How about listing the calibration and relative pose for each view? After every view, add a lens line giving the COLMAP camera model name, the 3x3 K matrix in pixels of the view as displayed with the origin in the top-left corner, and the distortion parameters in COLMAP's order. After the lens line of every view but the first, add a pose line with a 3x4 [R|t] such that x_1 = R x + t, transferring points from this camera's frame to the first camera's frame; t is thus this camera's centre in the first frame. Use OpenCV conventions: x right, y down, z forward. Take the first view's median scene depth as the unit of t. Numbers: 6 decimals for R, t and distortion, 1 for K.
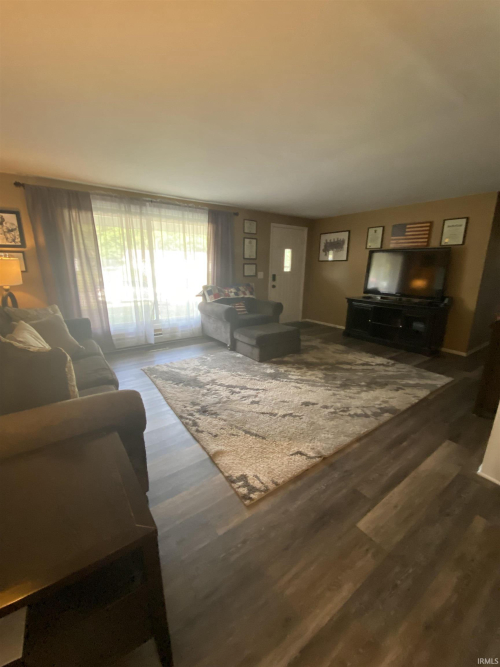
lens RADIAL K [[270.9, 0, 250.0], [0, 270.9, 333.5], [0, 0, 1]] dist [0.035191, -0.028960]
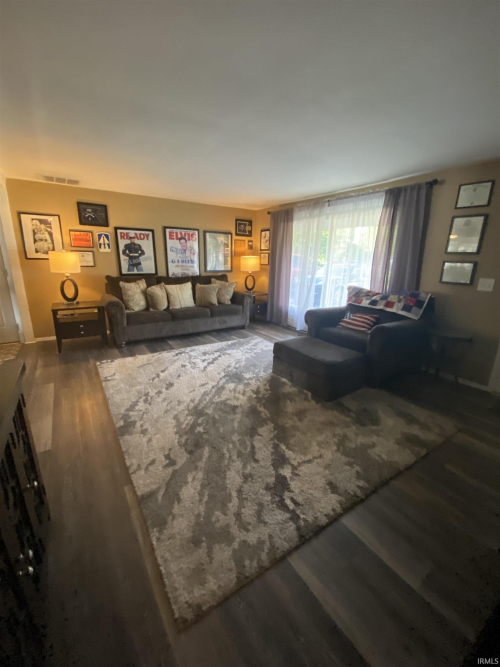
lens RADIAL K [[270.9, 0, 250.0], [0, 270.9, 333.5], [0, 0, 1]] dist [0.035191, -0.028960]
pose [[-0.039853, 0.259045, -0.965043, 0.975178], [-0.273446, 0.926113, 0.259888, -0.245908], [0.961061, 0.274245, 0.033926, 0.996543]]
